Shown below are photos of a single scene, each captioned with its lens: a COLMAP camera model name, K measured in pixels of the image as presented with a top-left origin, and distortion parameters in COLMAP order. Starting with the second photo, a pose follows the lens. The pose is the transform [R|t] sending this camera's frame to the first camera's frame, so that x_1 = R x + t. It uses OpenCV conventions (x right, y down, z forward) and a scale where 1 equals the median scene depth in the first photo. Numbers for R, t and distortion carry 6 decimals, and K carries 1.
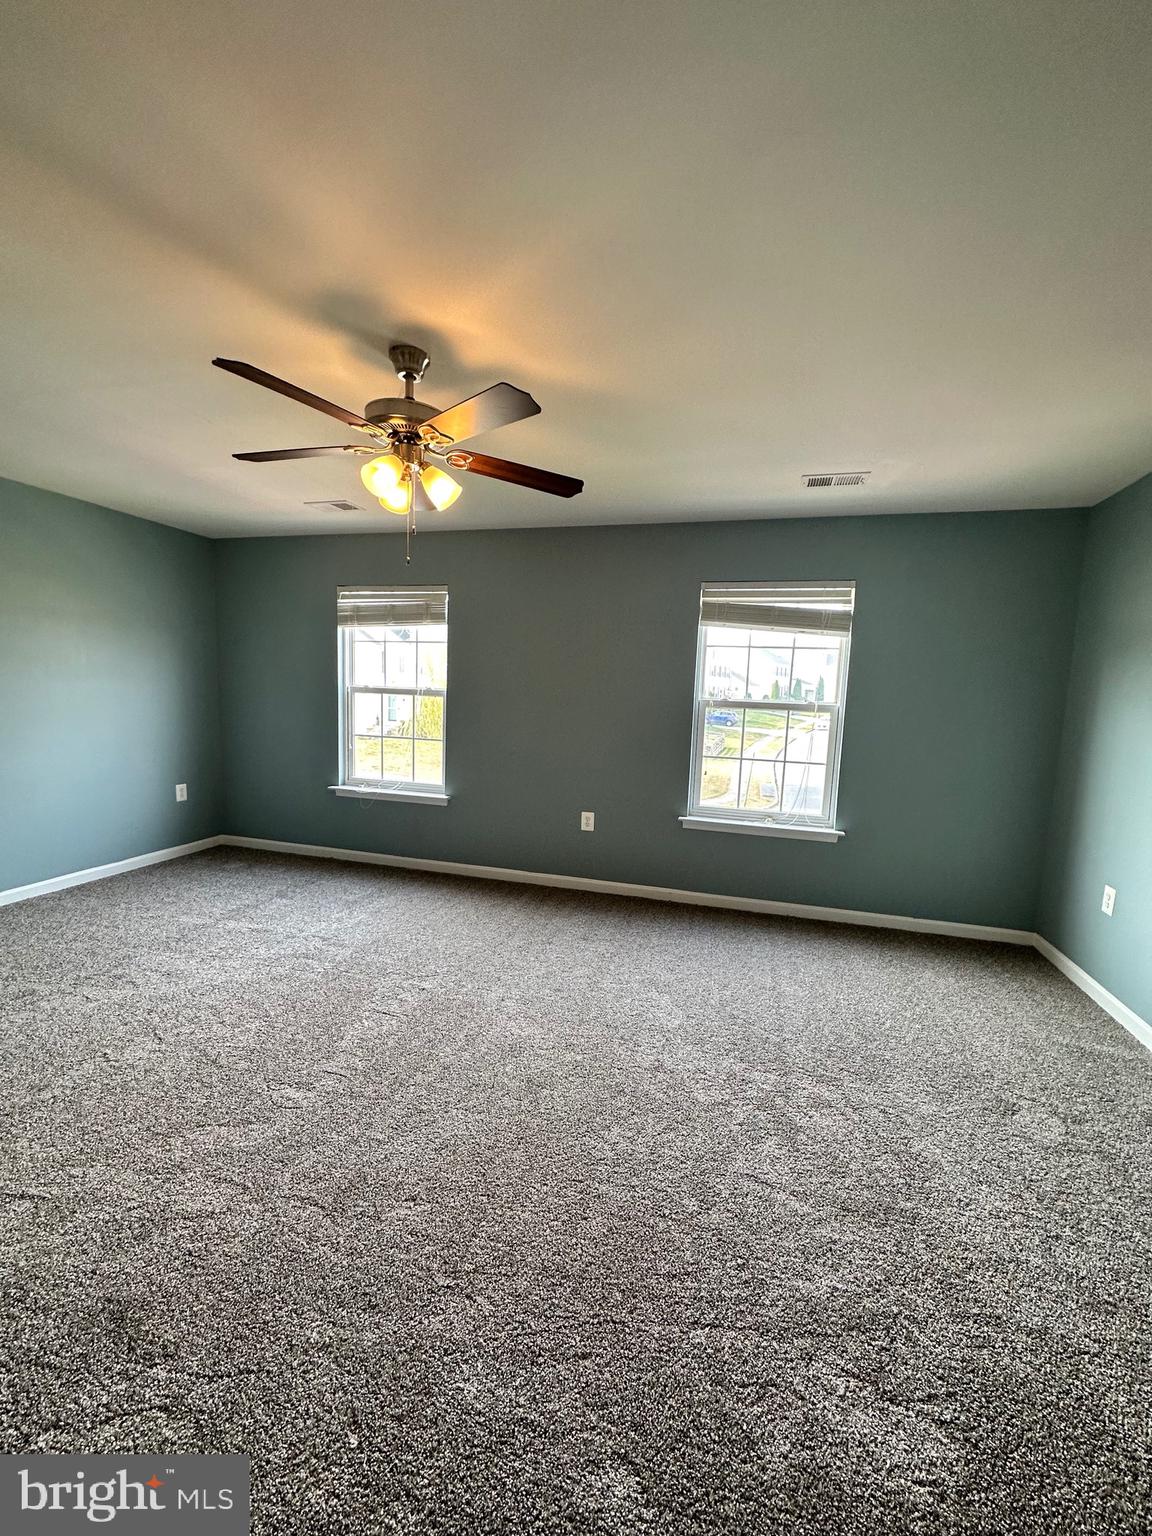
lens RADIAL K [[614.5, 0, 570.2], [0, 614.5, 770.7], [0, 0, 1]] dist [-0.004654, 0.000272]
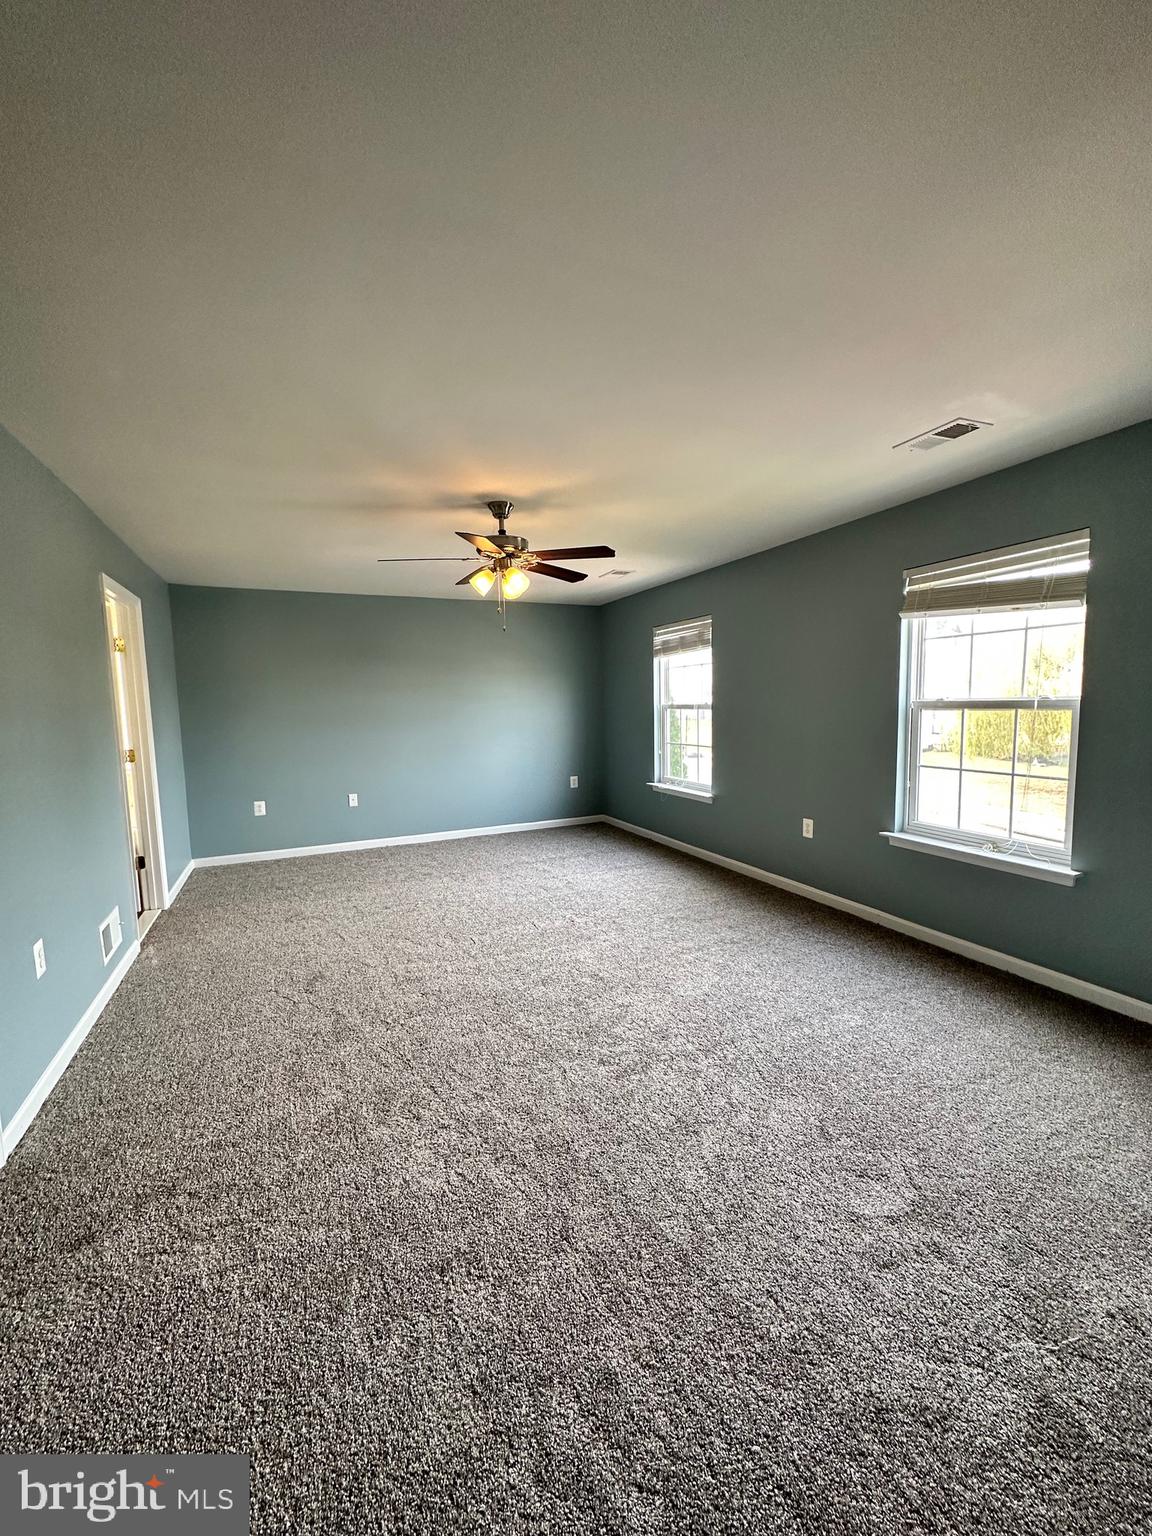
lens RADIAL K [[614.5, 0, 577.4], [0, 614.5, 771.3], [0, 0, 1]] dist [-0.004654, 0.000272]
pose [[0.640829, 0.034389, -0.766913, 0.579008], [-0.053478, 0.998569, 0.000090, 0.010678], [0.765819, 0.040956, 0.641751, 0.069521]]
